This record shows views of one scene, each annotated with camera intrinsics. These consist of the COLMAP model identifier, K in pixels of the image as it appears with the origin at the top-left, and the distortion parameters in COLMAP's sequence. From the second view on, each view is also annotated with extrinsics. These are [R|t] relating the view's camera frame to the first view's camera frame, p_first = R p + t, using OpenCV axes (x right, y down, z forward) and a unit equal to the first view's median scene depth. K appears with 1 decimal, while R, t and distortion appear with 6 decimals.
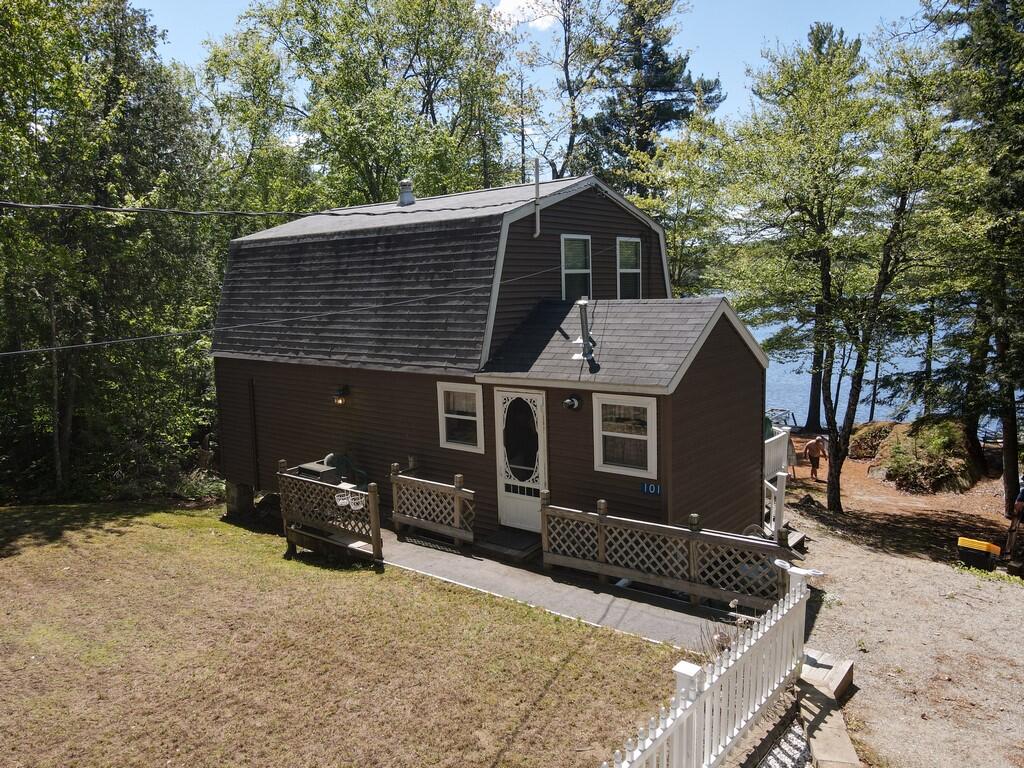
lens RADIAL K [[757.3, 0, 510.5], [0, 757.3, 380.1], [0, 0, 1]] dist [0.012320, 0.002004]
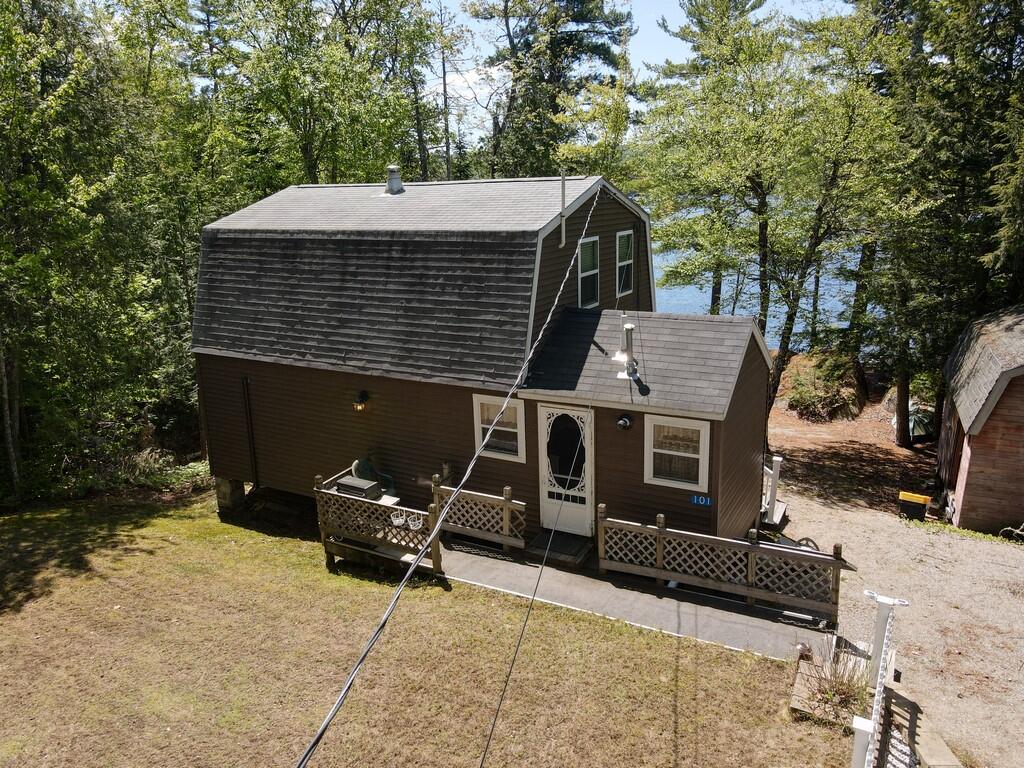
lens RADIAL K [[757.3, 0, 512.4], [0, 757.3, 380.4], [0, 0, 1]] dist [0.012320, 0.002004]
pose [[0.984581, -0.043460, 0.169446, -0.220039], [0.022396, 0.991992, 0.124300, -0.144377], [-0.173492, -0.118588, 0.977669, -0.012779]]
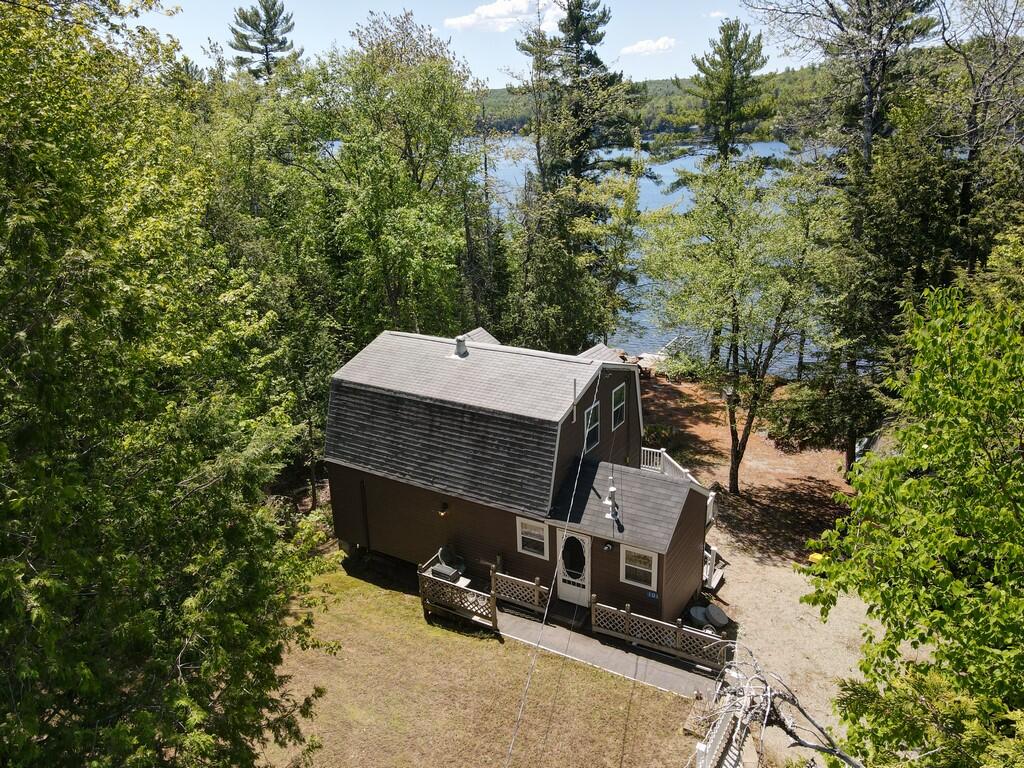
lens RADIAL K [[757.3, 0, 511.9], [0, 757.3, 388.6], [0, 0, 1]] dist [0.012320, 0.002004]
pose [[0.990144, -0.048106, 0.131535, -0.312194], [0.019341, 0.977127, 0.211774, -0.622541], [-0.138714, -0.207143, 0.968427, -0.536572]]
